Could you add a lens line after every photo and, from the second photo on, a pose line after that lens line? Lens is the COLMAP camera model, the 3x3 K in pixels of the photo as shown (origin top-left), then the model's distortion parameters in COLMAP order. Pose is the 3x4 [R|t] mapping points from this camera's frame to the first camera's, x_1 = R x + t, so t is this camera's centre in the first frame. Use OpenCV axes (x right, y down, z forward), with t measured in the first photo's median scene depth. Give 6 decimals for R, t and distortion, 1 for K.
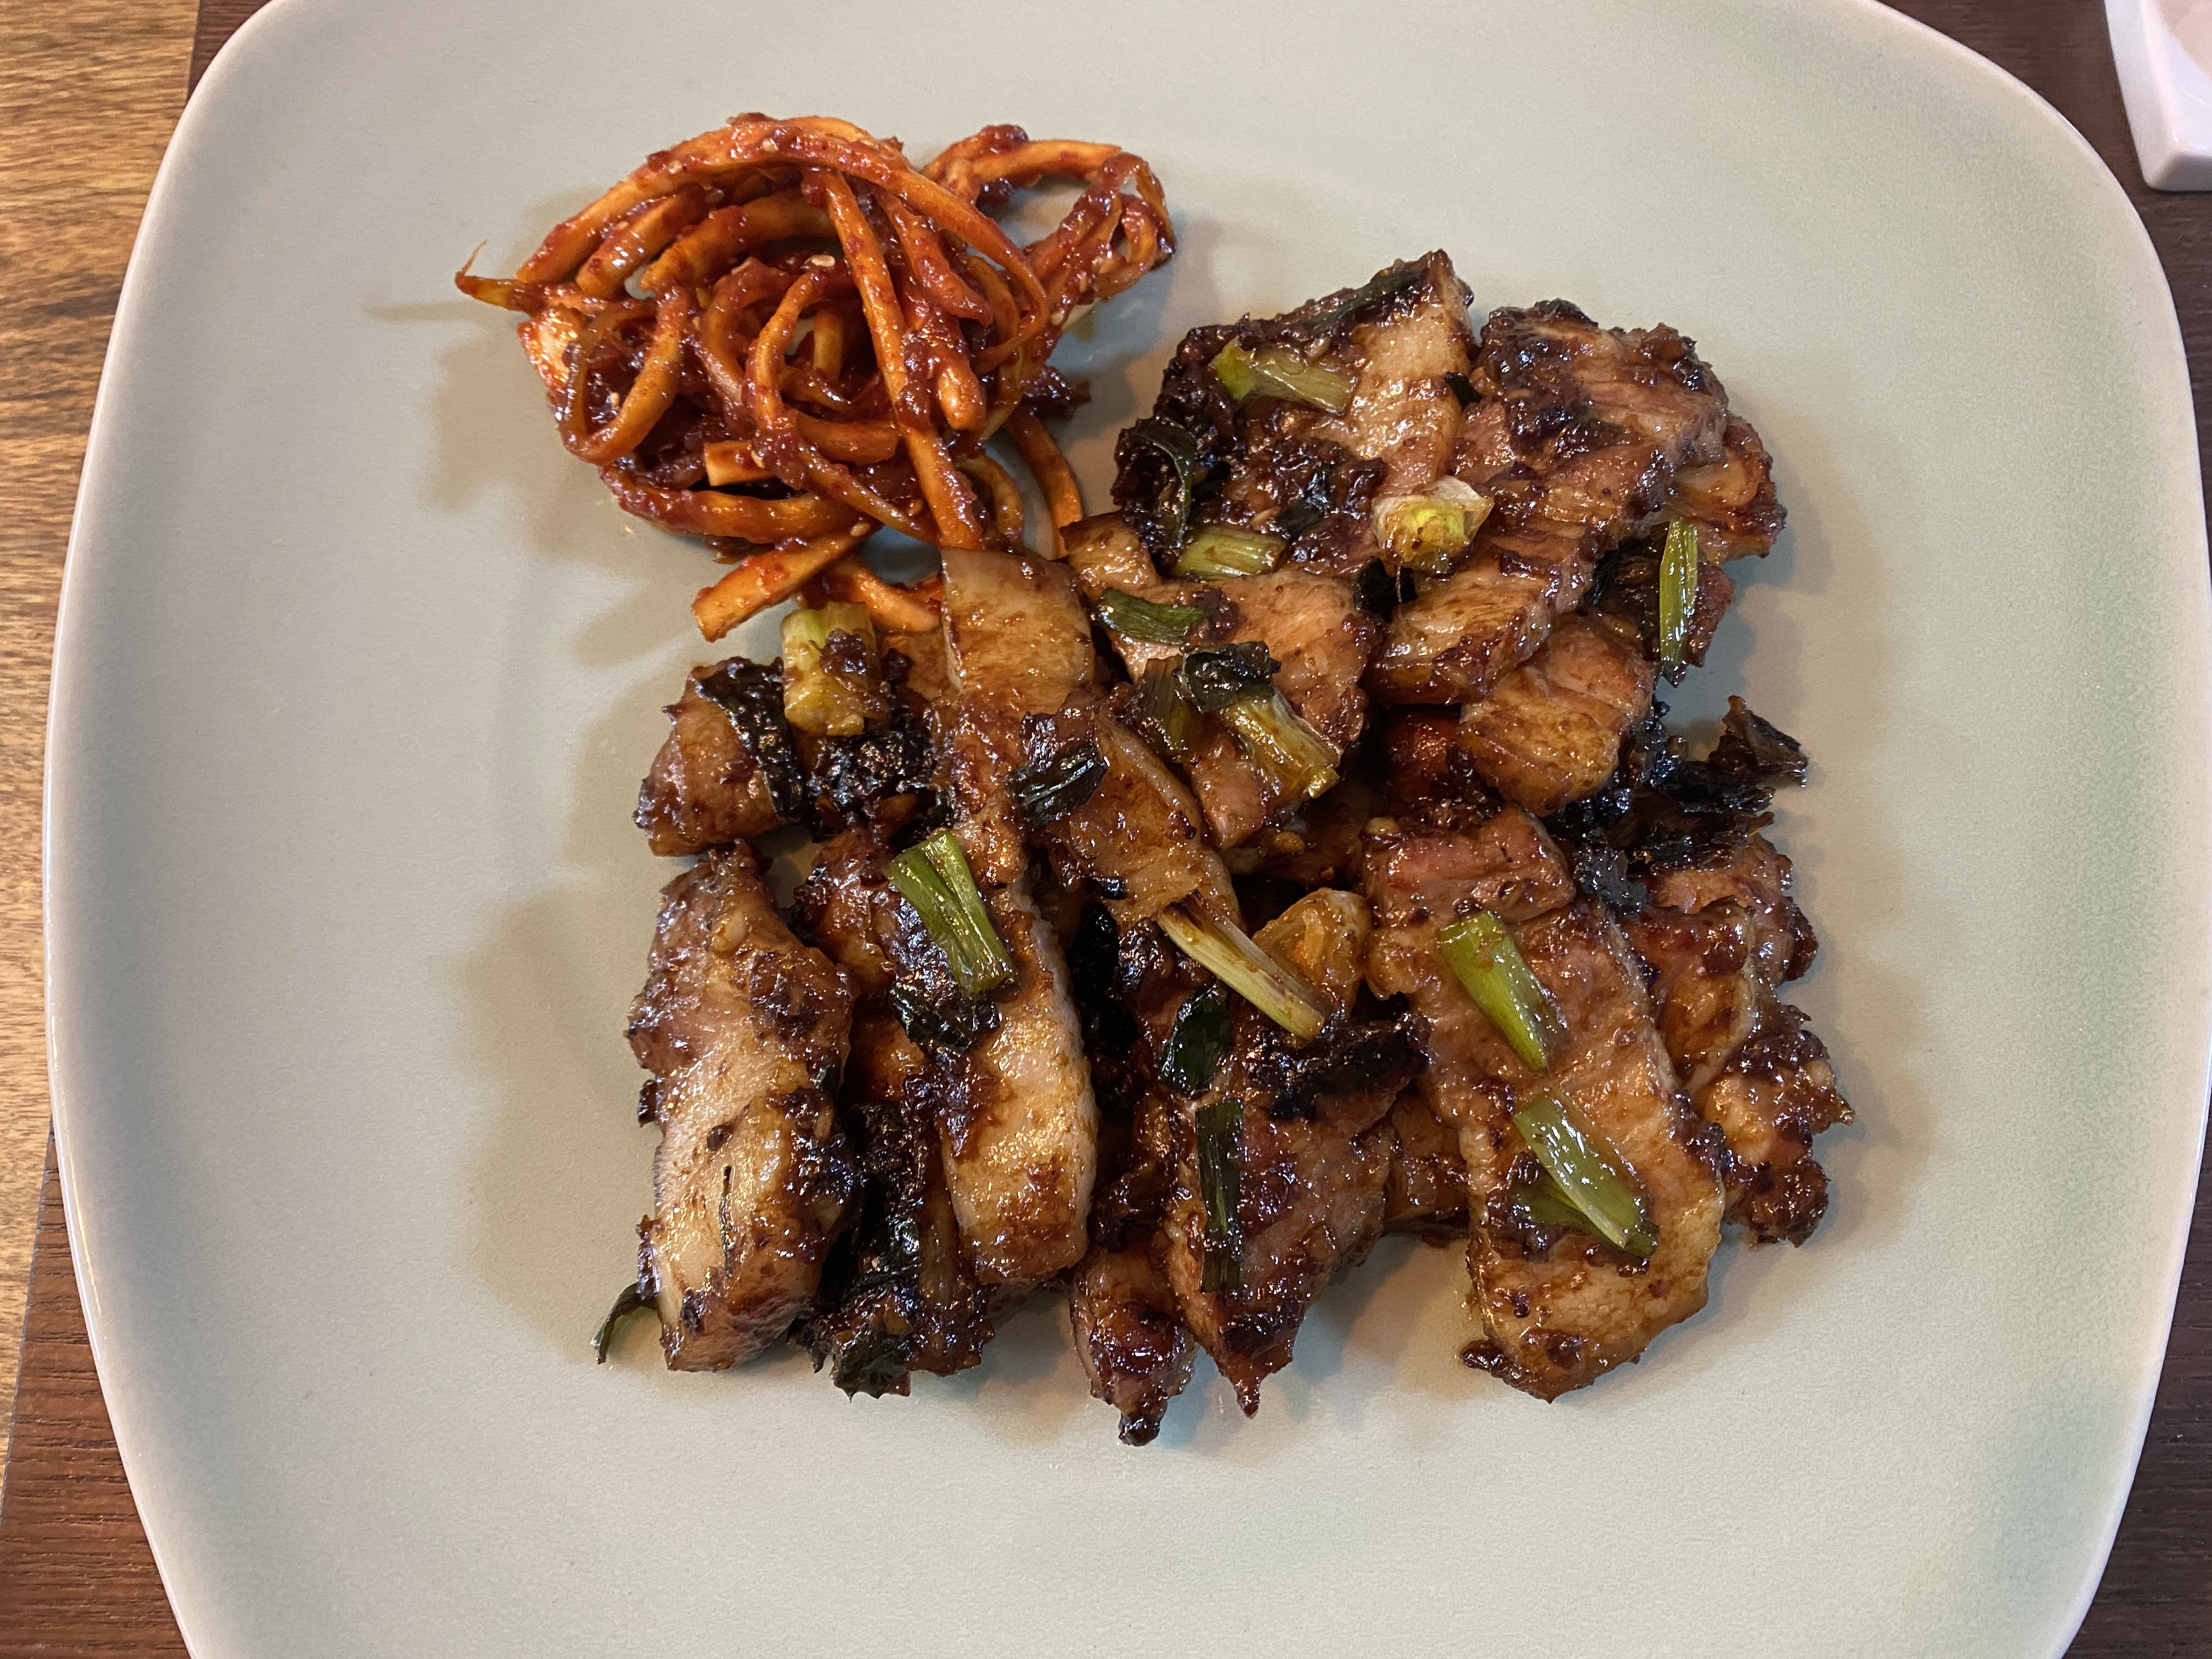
lens RADIAL K [[1705.2, 0, 1106.0], [0, 1705.2, 829.5], [0, 0, 1]] dist [0.006301, -0.000861]
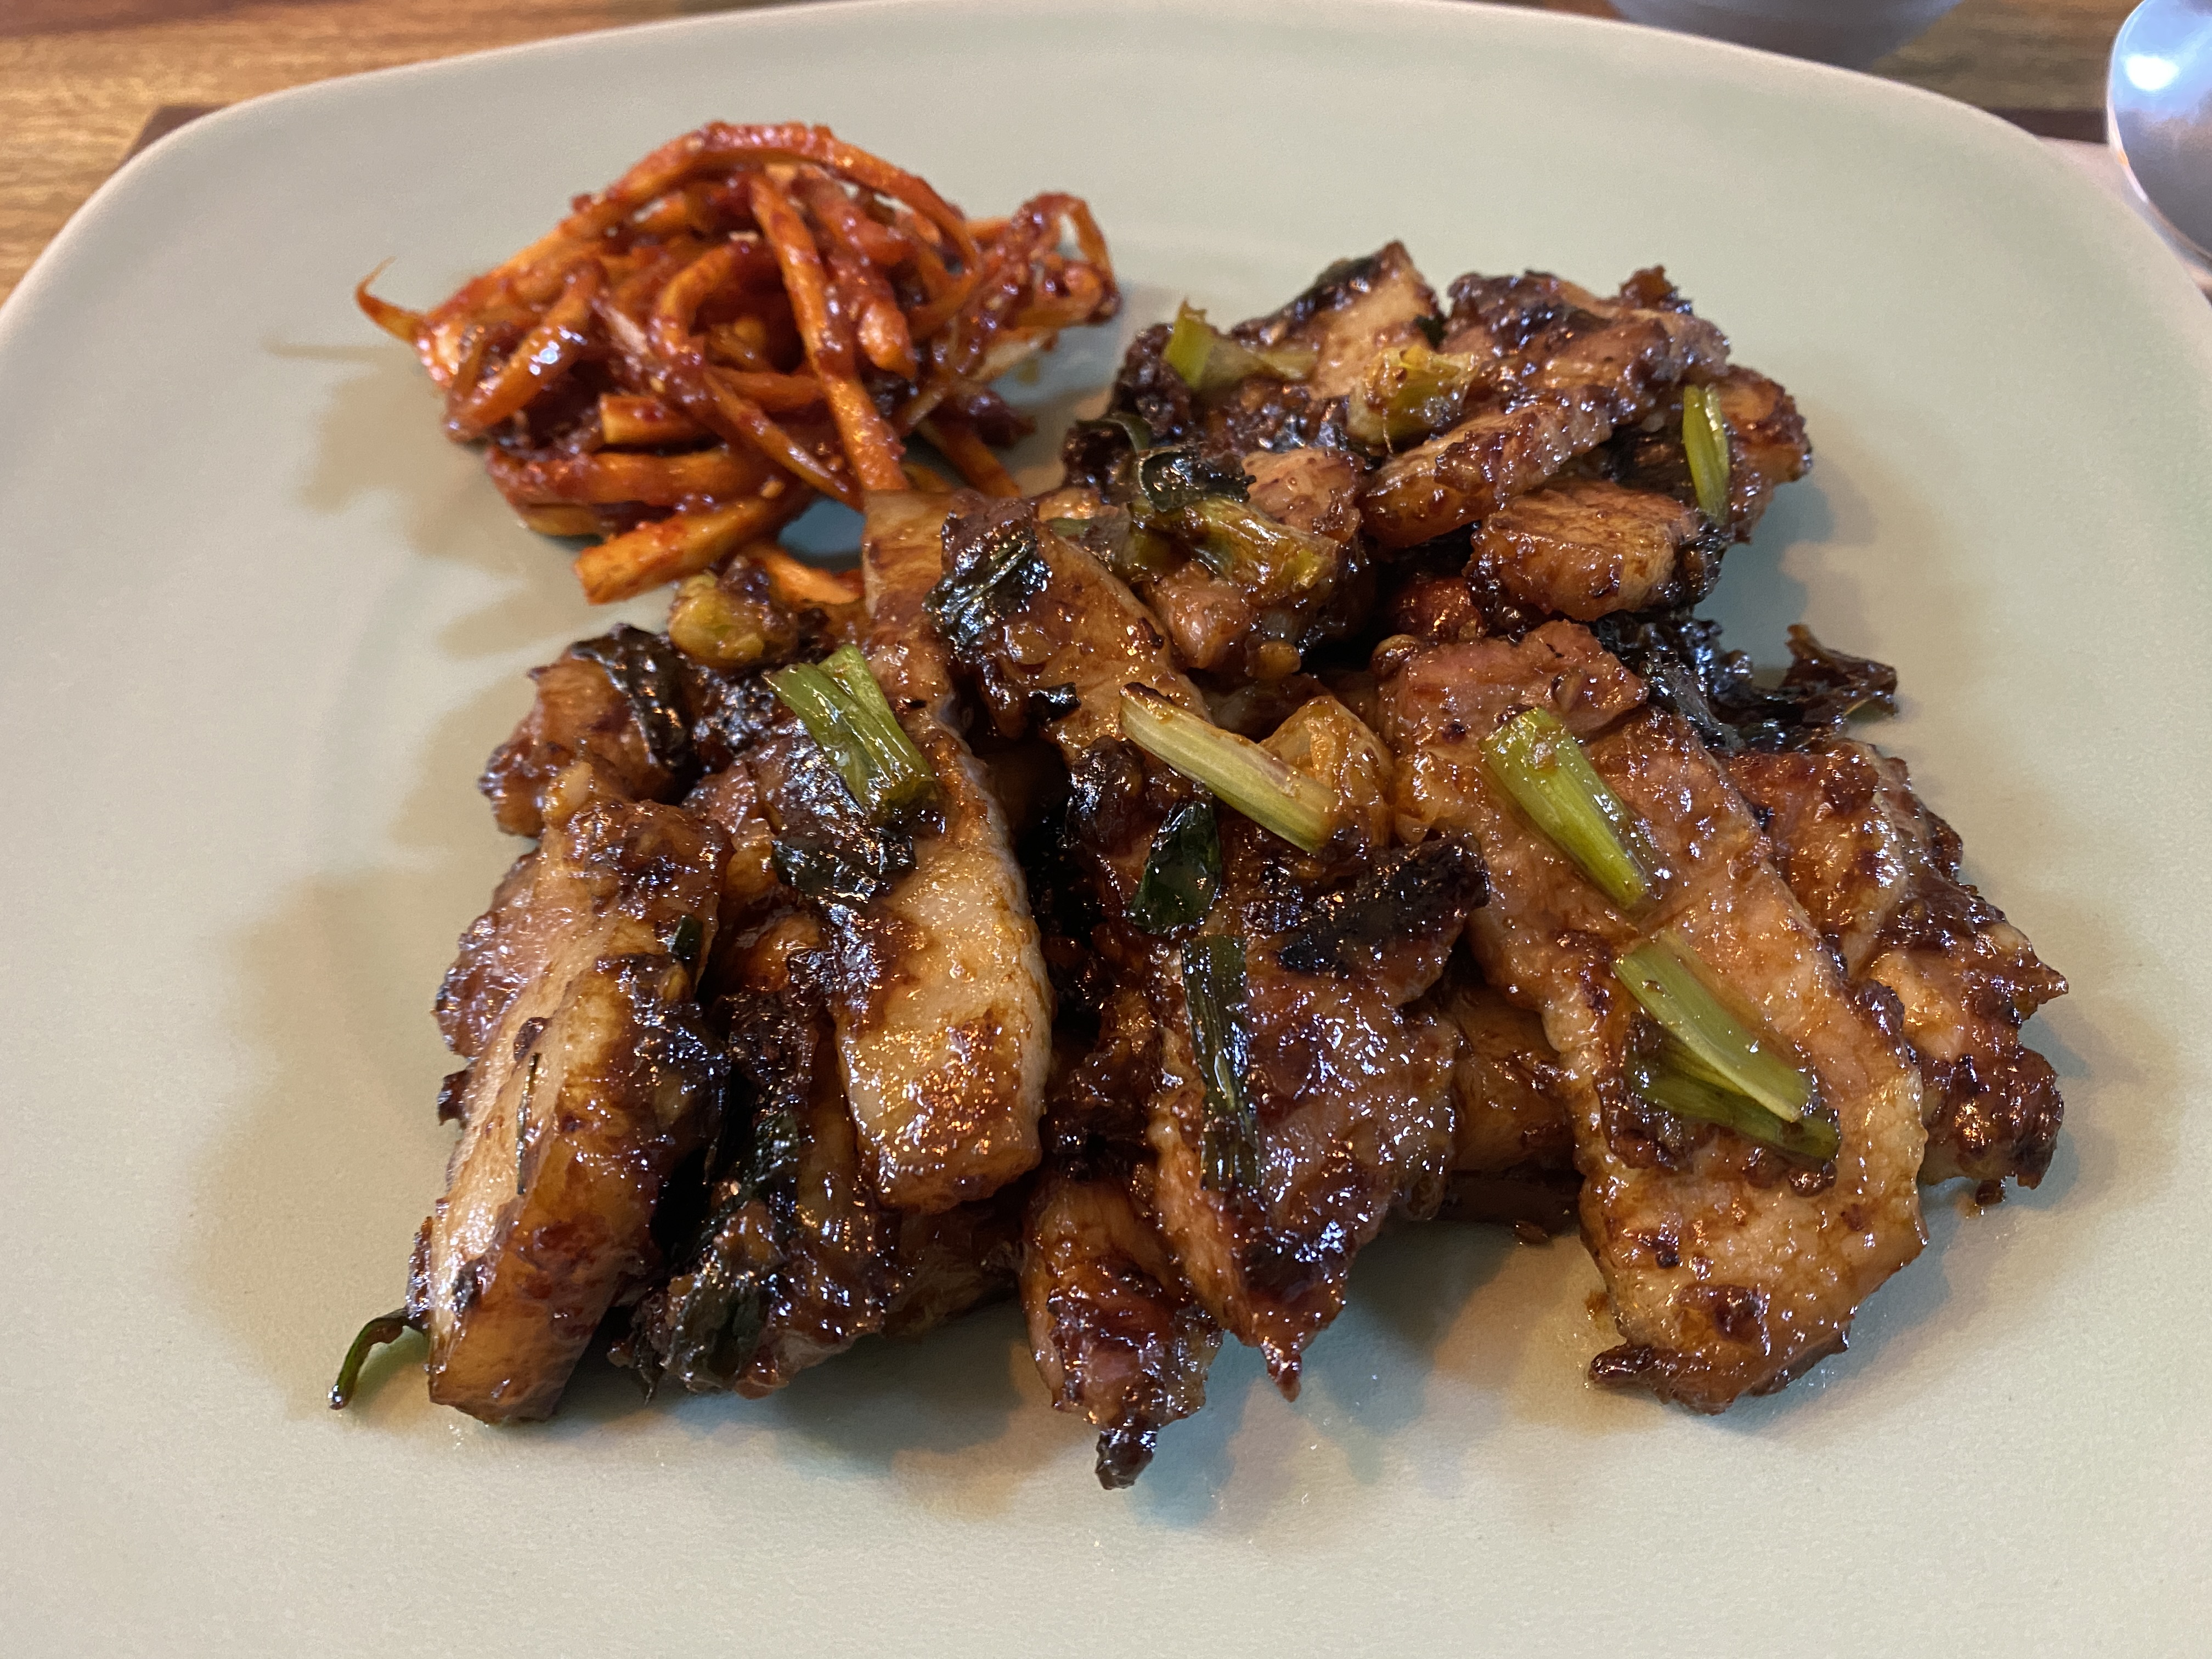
lens RADIAL K [[1733.7, 0, 1106.0], [0, 1733.7, 829.5], [0, 0, 1]] dist [-0.006611, -0.002308]
pose [[0.999277, -0.036168, 0.011716, 0.012520], [0.037840, 0.916378, -0.398522, 0.393614], [0.003677, 0.398678, 0.917084, 0.281106]]
